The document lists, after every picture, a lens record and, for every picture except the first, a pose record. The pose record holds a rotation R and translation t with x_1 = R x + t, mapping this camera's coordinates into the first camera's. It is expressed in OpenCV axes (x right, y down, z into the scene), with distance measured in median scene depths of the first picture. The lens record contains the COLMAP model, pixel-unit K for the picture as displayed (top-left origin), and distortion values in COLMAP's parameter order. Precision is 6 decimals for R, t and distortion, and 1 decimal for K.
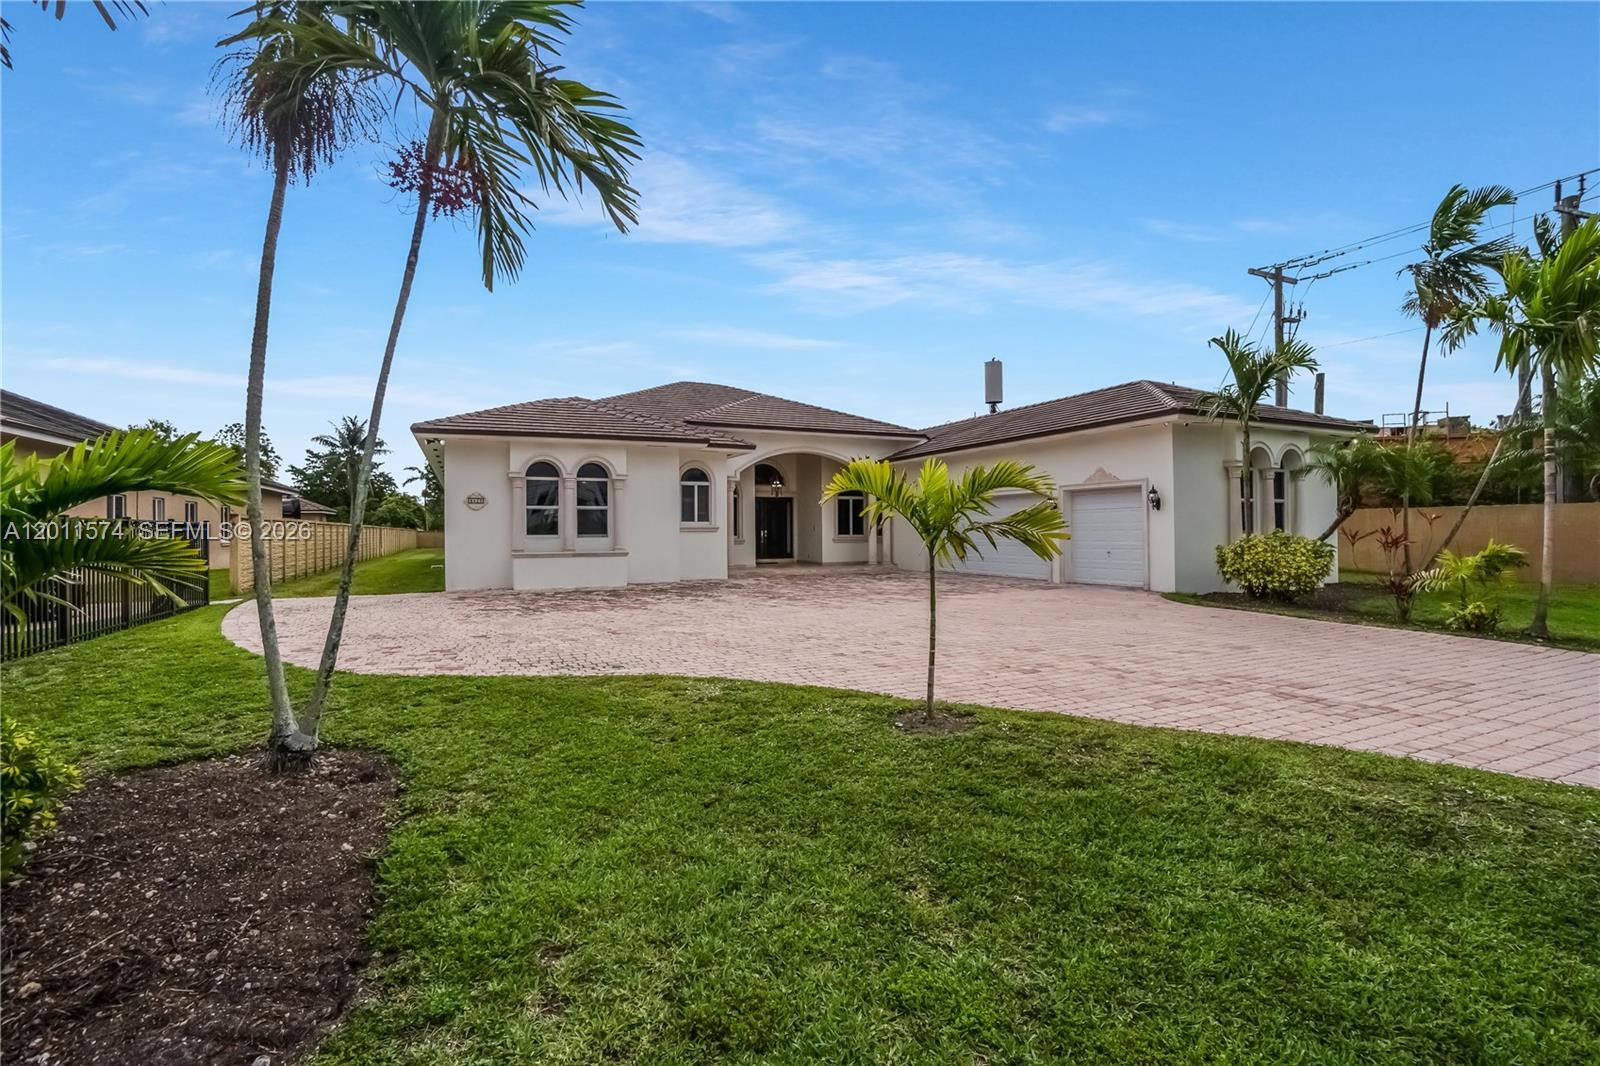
lens RADIAL K [[709.5, 0, 789.4], [0, 709.5, 525.9], [0, 0, 1]] dist [-0.075085, 0.024265]
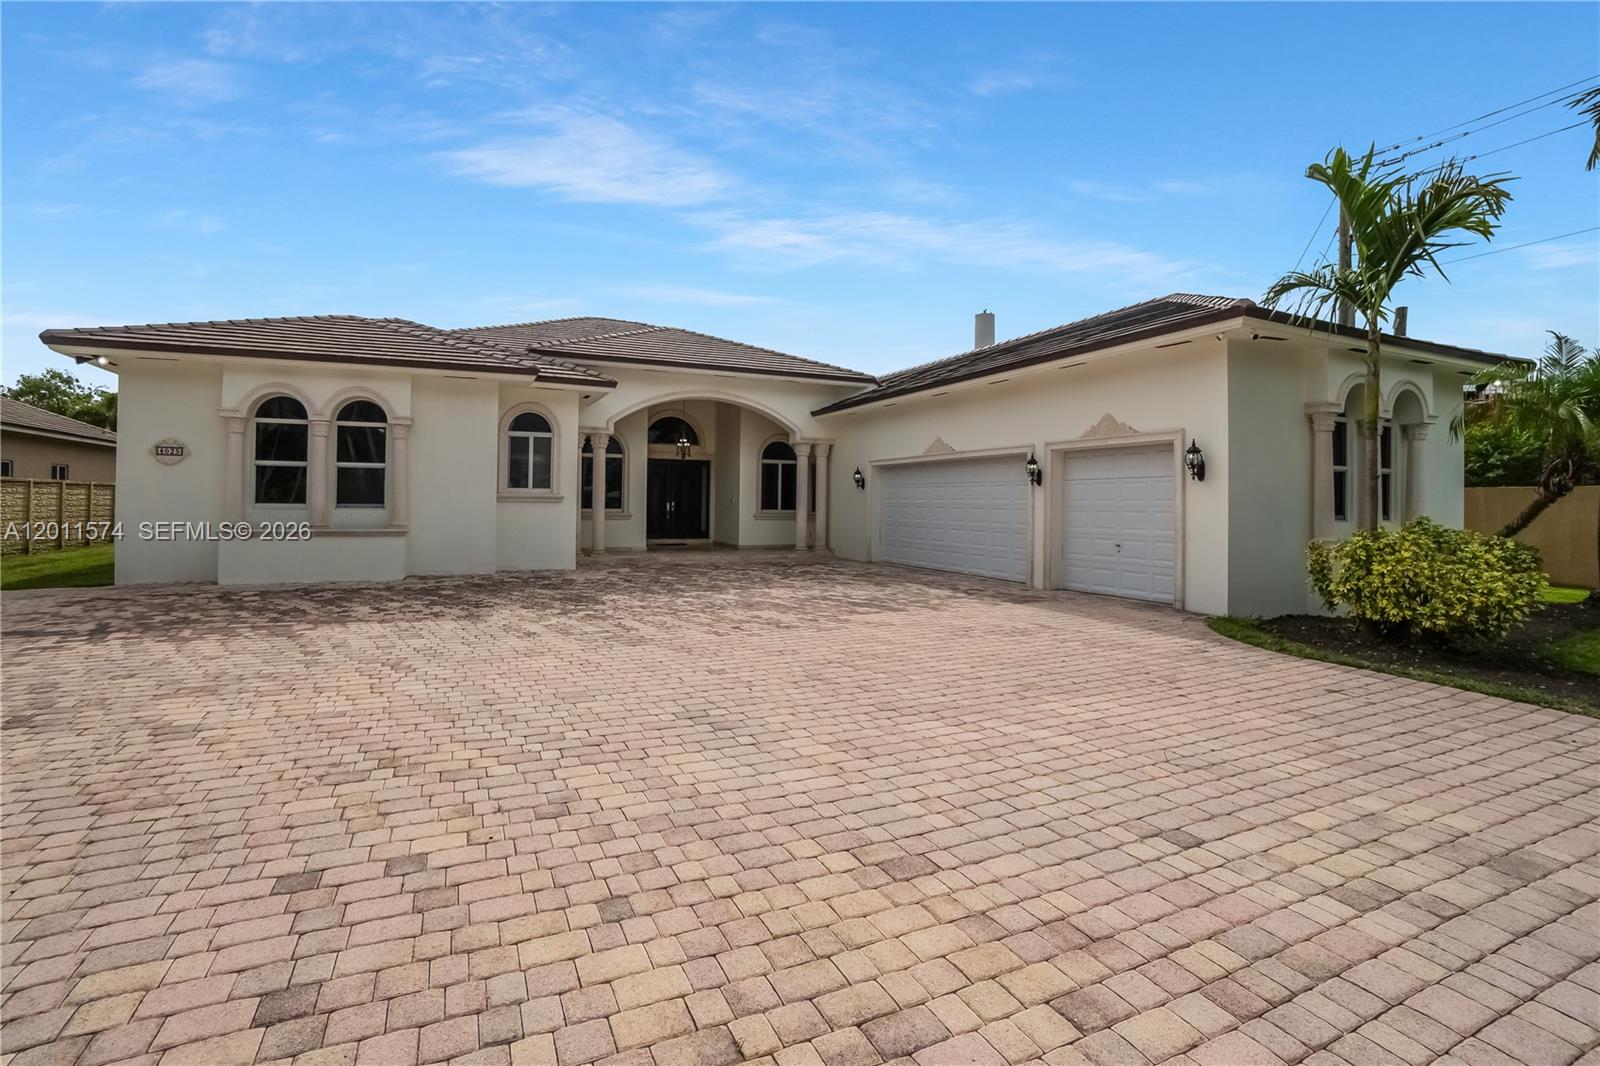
lens RADIAL K [[718.4, 0, 787.5], [0, 718.4, 505.1], [0, 0, 1]] dist [-0.074270, 0.027827]
pose [[0.999853, 0.017170, 0.000107, 0.124881], [-0.017170, 0.999803, 0.009992, -0.000692], [0.000065, -0.009992, 0.999950, 0.286985]]
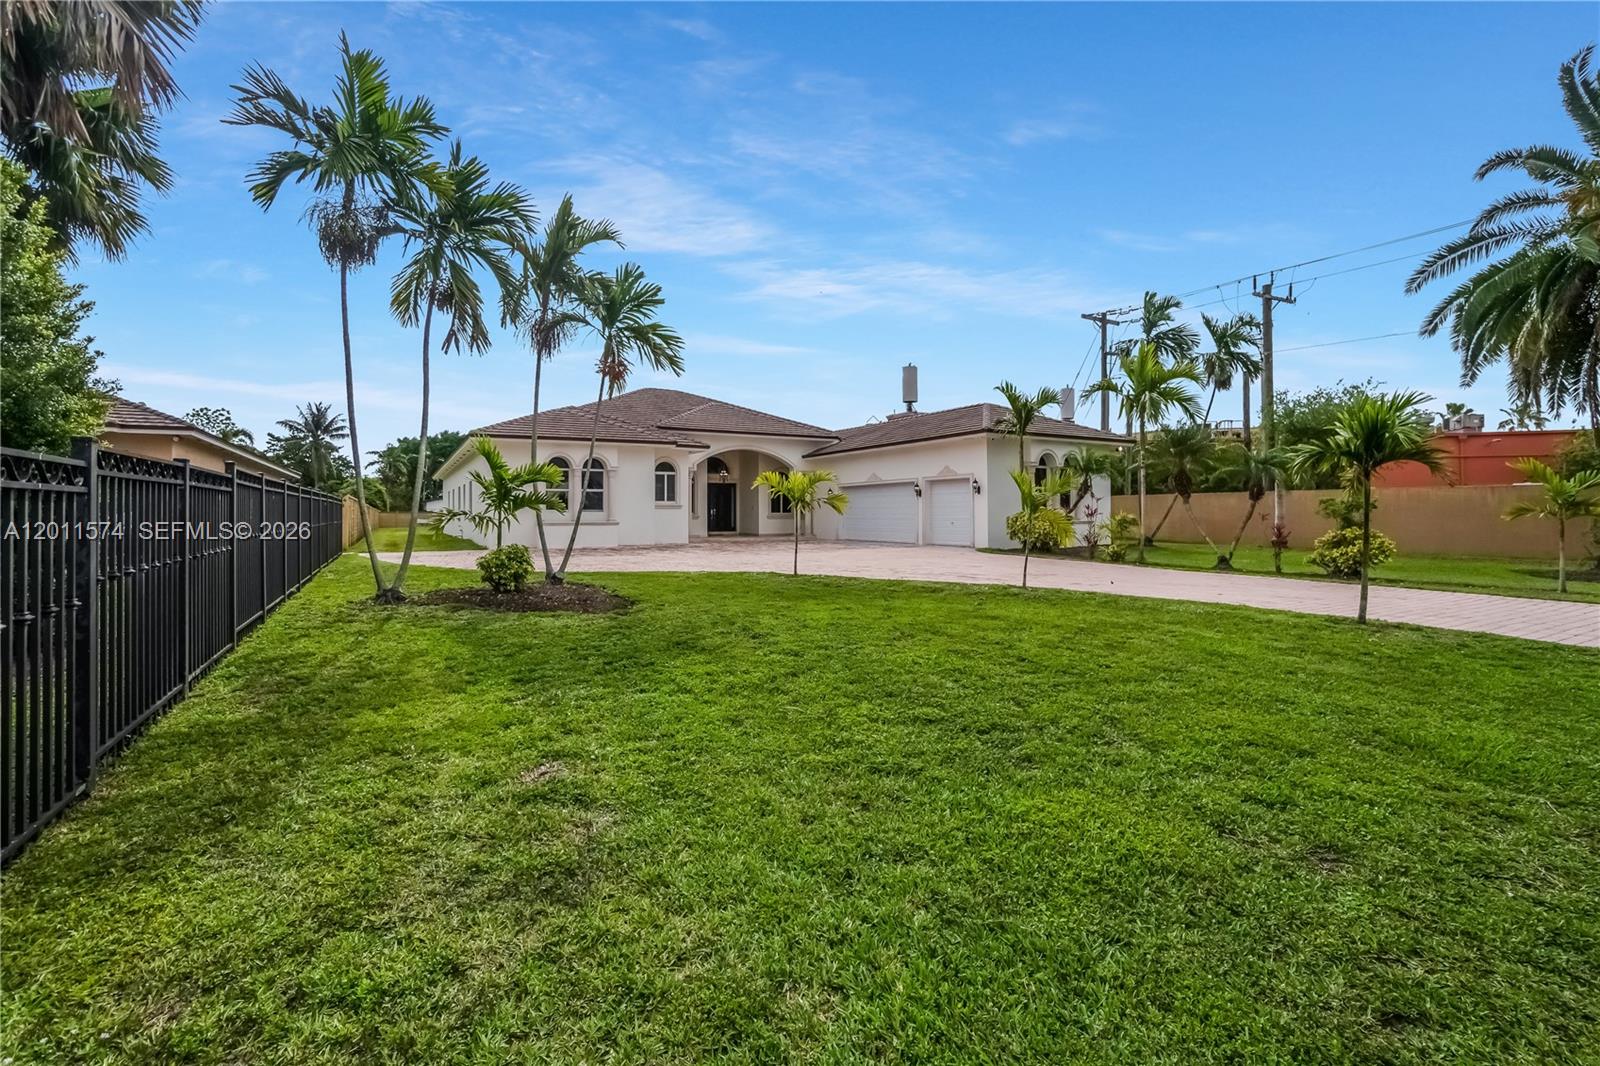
lens RADIAL K [[718.4, 0, 787.5], [0, 718.4, 505.1], [0, 0, 1]] dist [-0.074270, 0.027827]
pose [[0.996757, 0.005279, 0.080293, -0.008450], [-0.004609, 0.999953, -0.008524, 0.012387], [-0.080335, 0.008126, 0.996735, -0.394516]]
